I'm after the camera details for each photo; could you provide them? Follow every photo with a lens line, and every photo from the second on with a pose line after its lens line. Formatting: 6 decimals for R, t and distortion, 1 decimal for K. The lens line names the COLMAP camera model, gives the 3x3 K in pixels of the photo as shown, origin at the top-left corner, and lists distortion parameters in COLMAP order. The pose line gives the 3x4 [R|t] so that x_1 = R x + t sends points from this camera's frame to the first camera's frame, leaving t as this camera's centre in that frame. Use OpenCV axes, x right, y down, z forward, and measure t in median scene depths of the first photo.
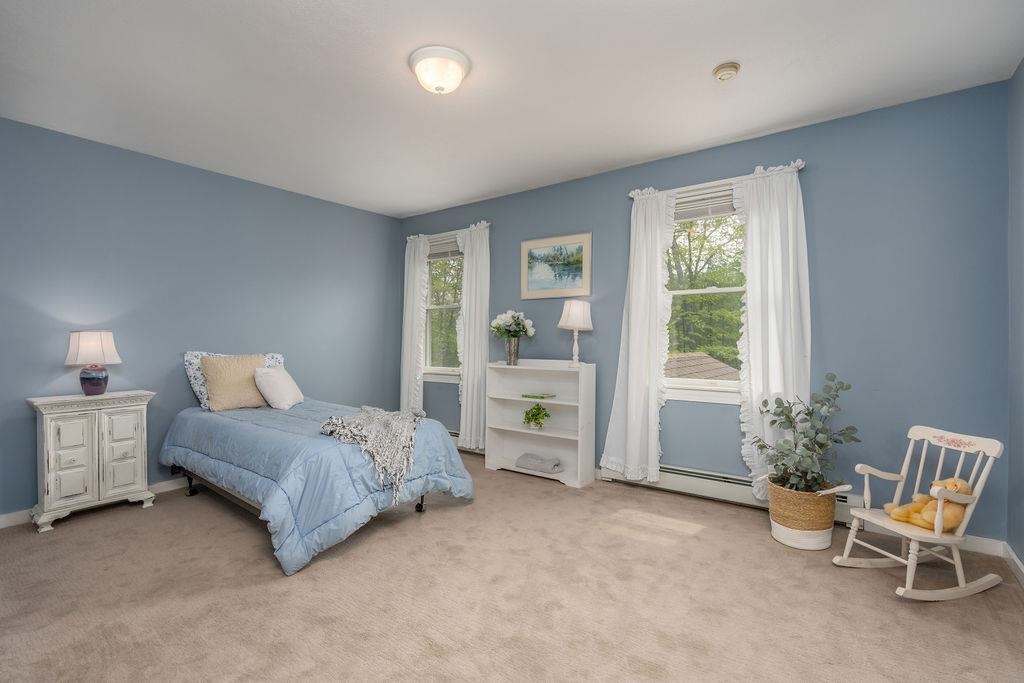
lens RADIAL K [[466.0, 0, 512.7], [0, 466.0, 341.0], [0, 0, 1]] dist [-0.003675, 0.001483]
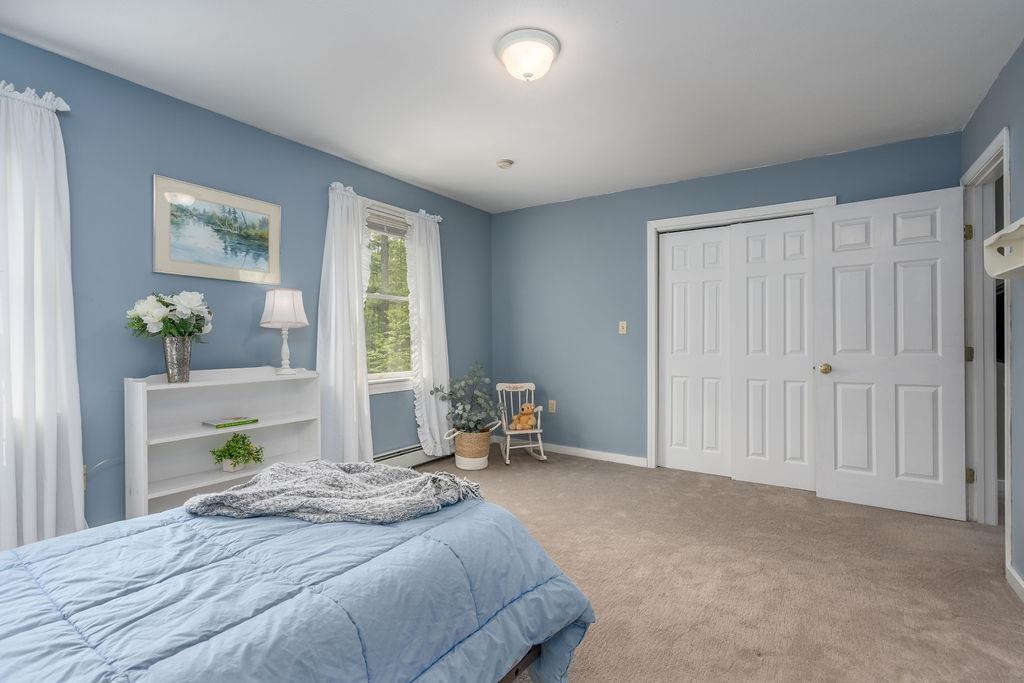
lens RADIAL K [[466.0, 0, 512.6], [0, 466.0, 339.2], [0, 0, 1]] dist [-0.003675, 0.001483]
pose [[-0.040750, -0.007305, 0.999143, -0.642187], [0.000606, 0.999973, 0.007336, -0.008985], [-0.999169, 0.000904, -0.040744, 0.618345]]
